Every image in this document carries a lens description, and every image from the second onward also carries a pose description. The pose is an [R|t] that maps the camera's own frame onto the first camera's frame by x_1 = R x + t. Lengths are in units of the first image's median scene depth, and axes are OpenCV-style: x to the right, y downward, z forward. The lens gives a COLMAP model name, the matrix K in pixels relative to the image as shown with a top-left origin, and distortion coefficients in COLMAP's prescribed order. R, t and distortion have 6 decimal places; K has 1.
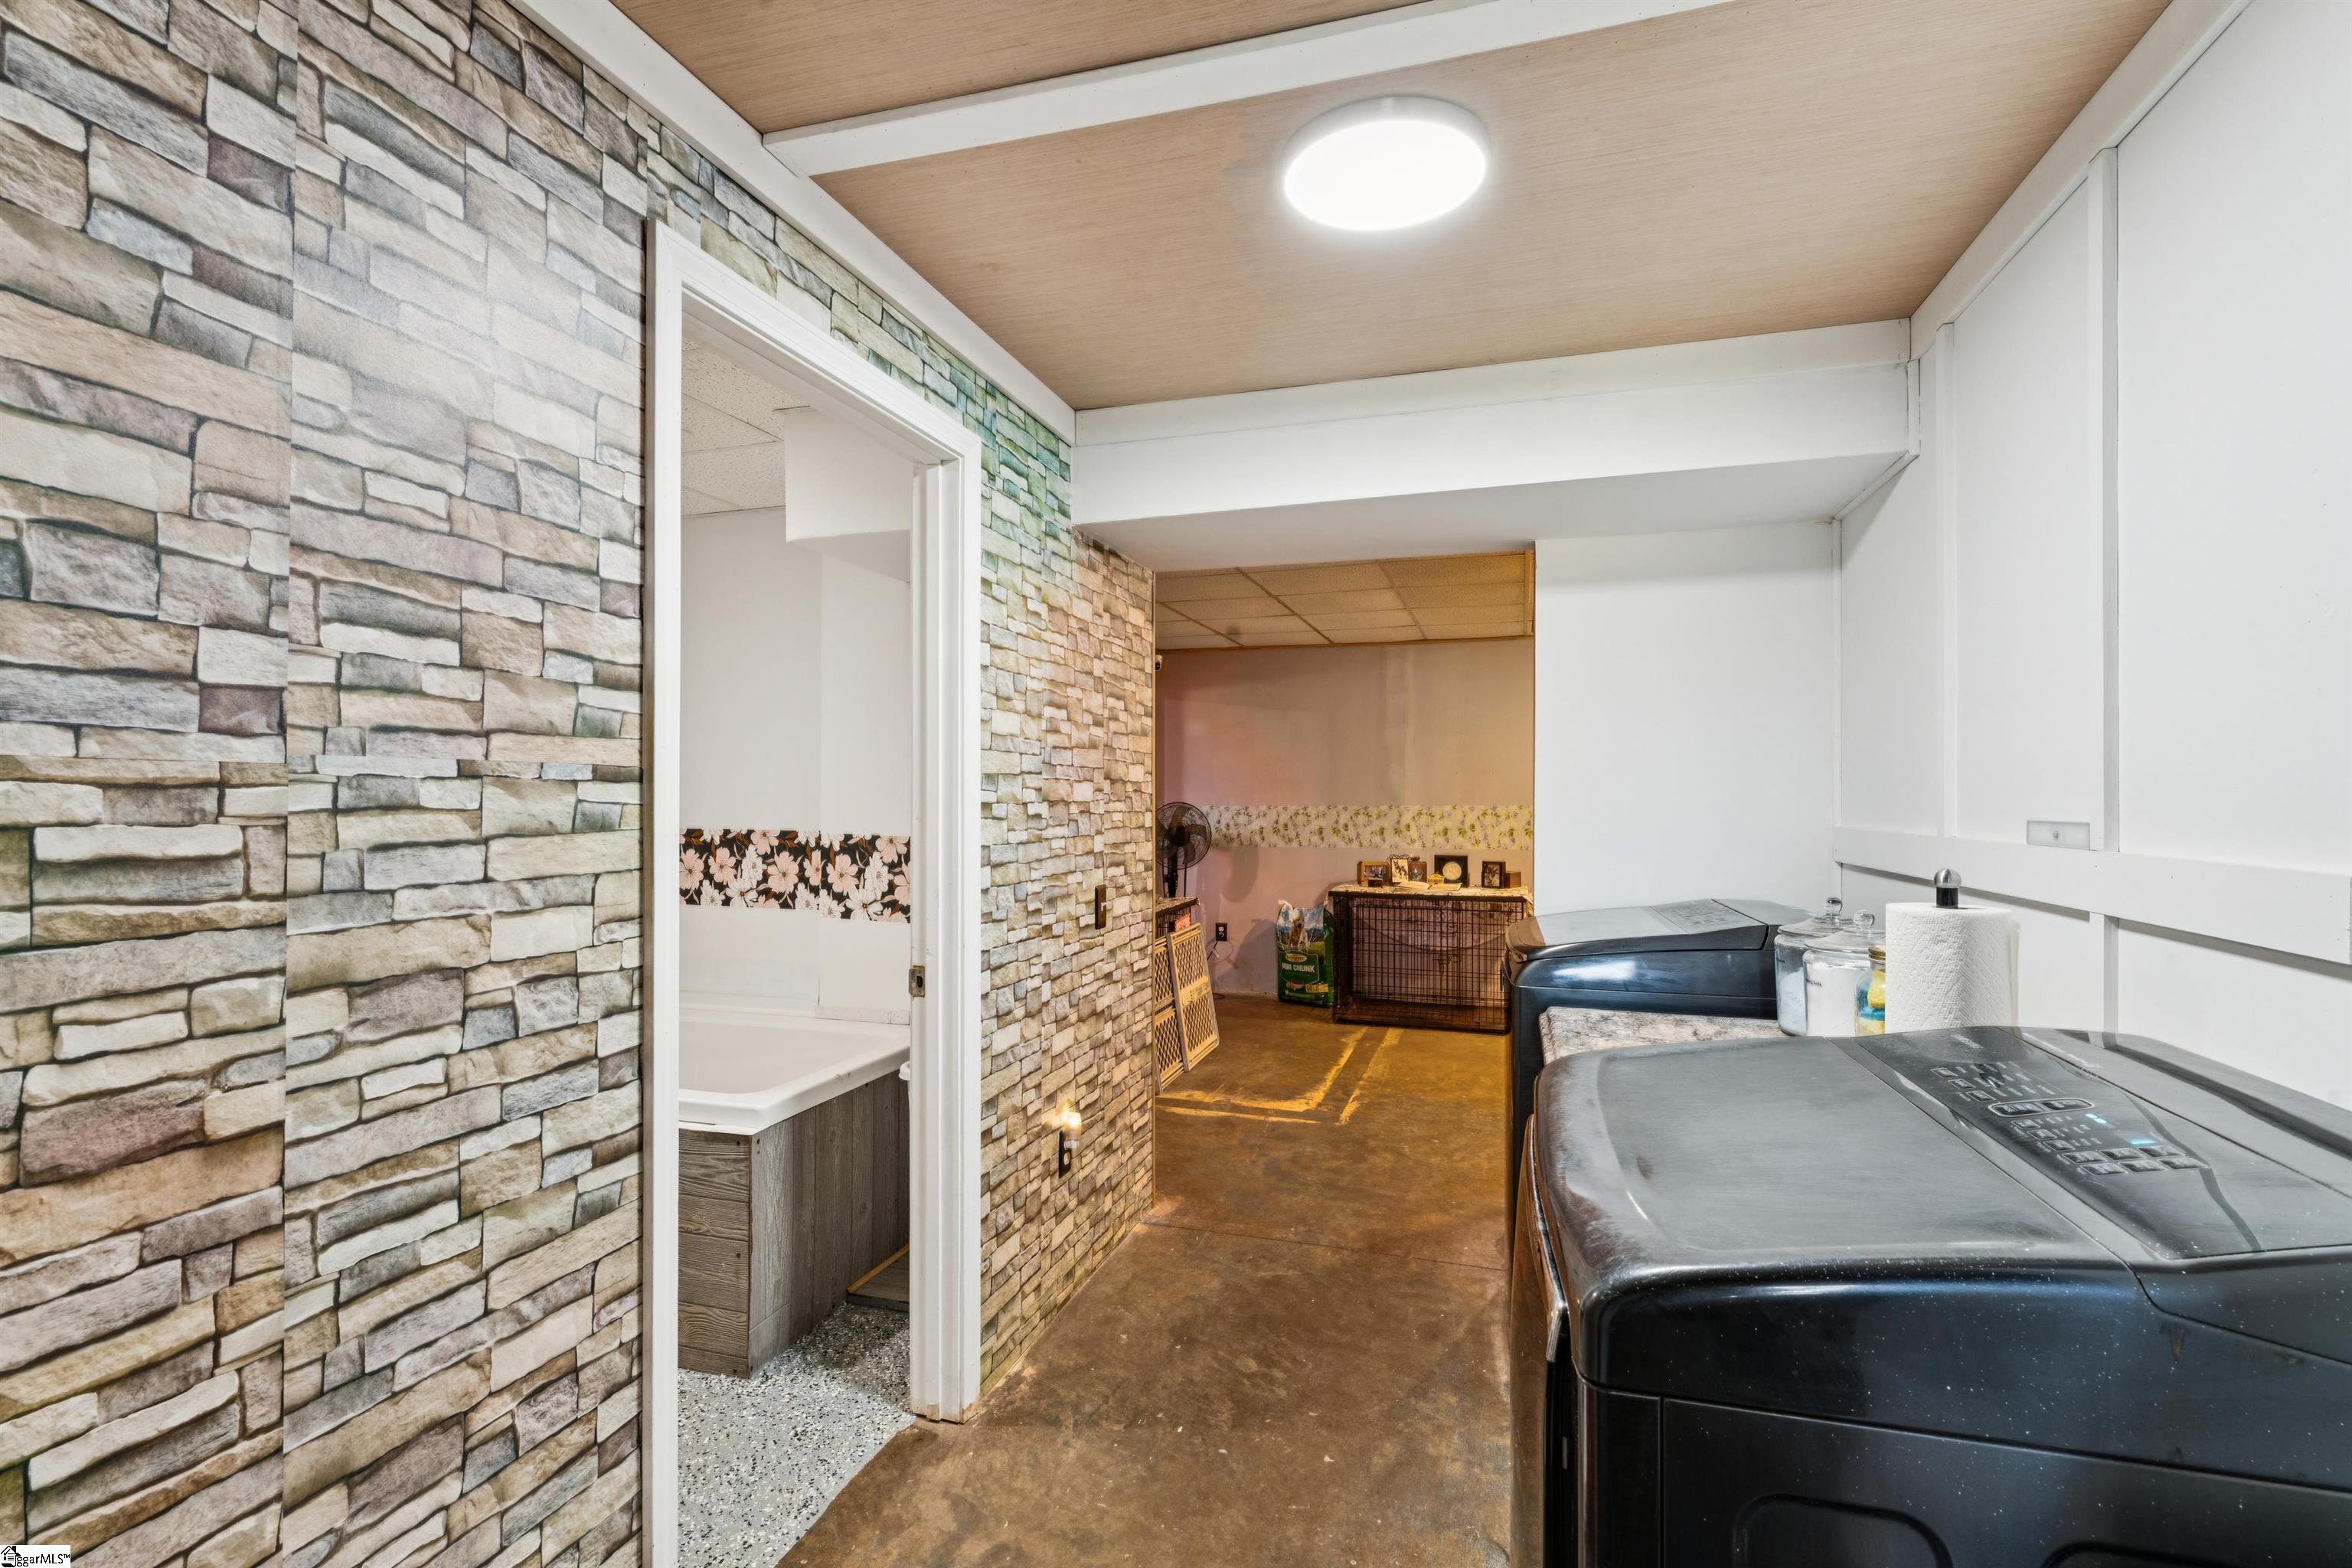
lens RADIAL K [[1079.3, 0, 1176.0], [0, 1079.3, 784.0], [0, 0, 1]] dist [-0.000343, -0.000034]
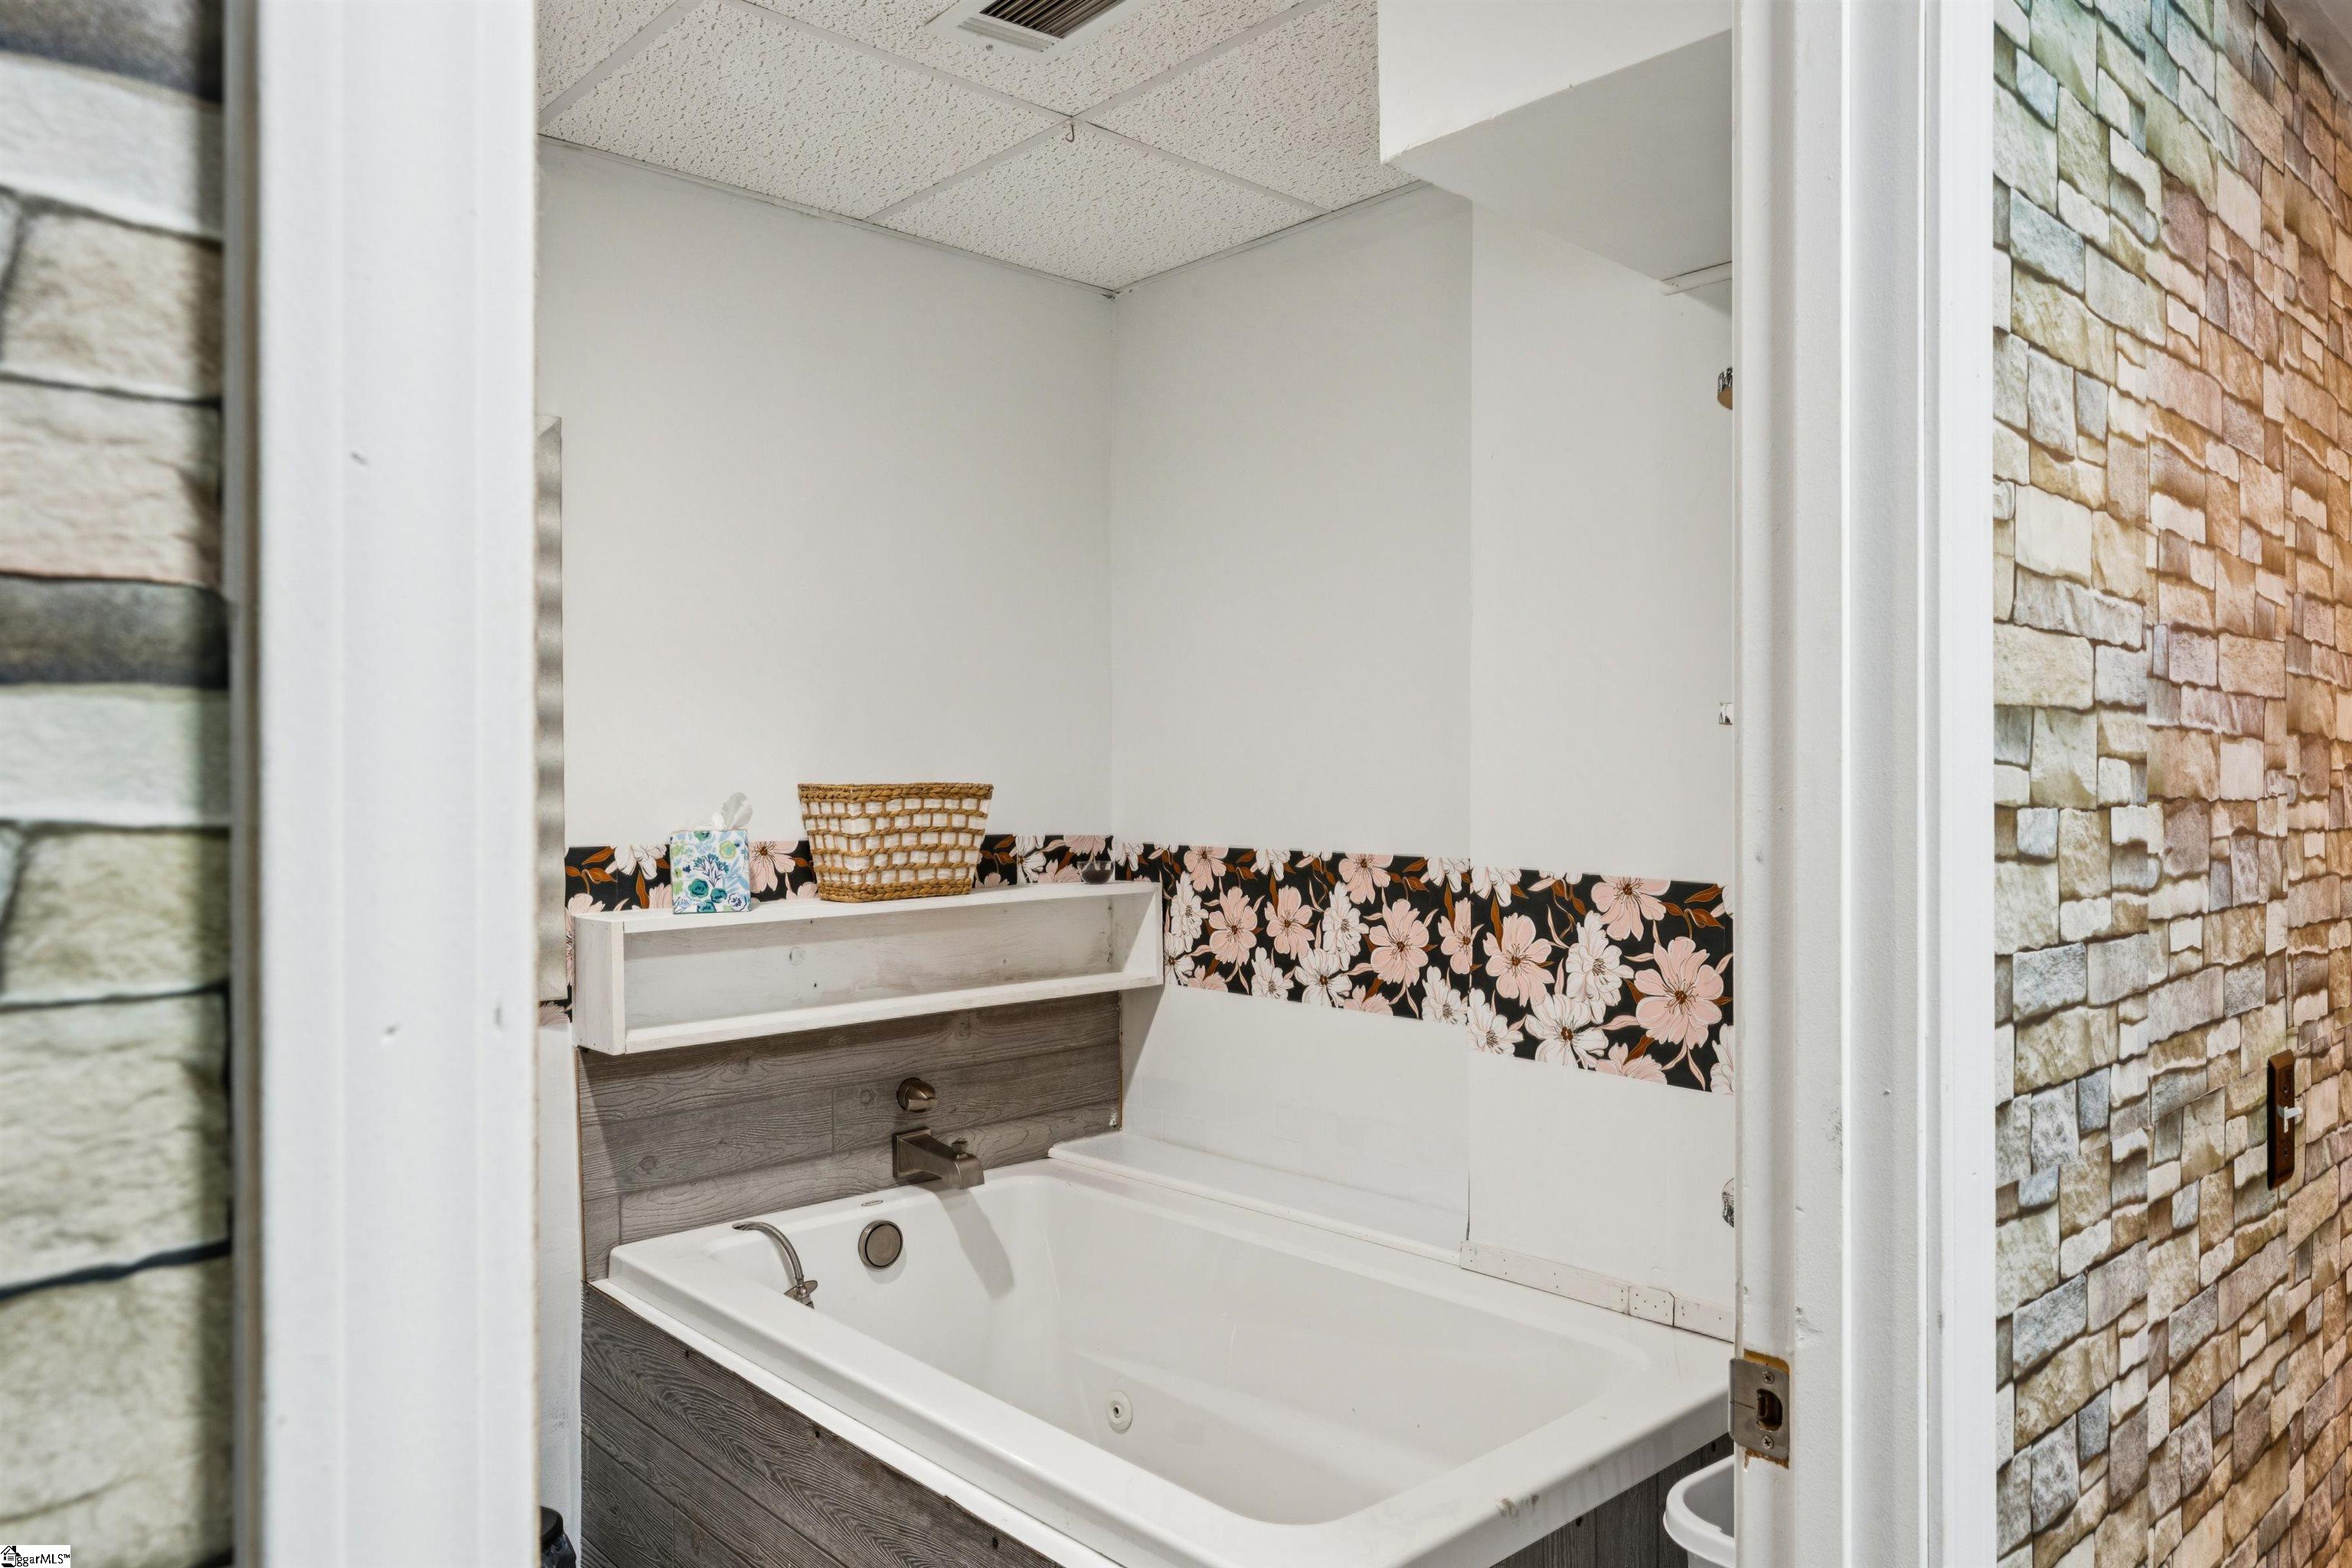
lens RADIAL K [[1549.8, 0, 1177.5], [0, 1549.8, 795.5], [0, 0, 1]] dist [-0.000808, -0.000195]
pose [[0.869090, 0.001755, -0.494650, -0.116936], [0.006390, 0.999870, 0.014773, 0.005105], [0.494612, -0.016000, 0.868967, 0.383203]]
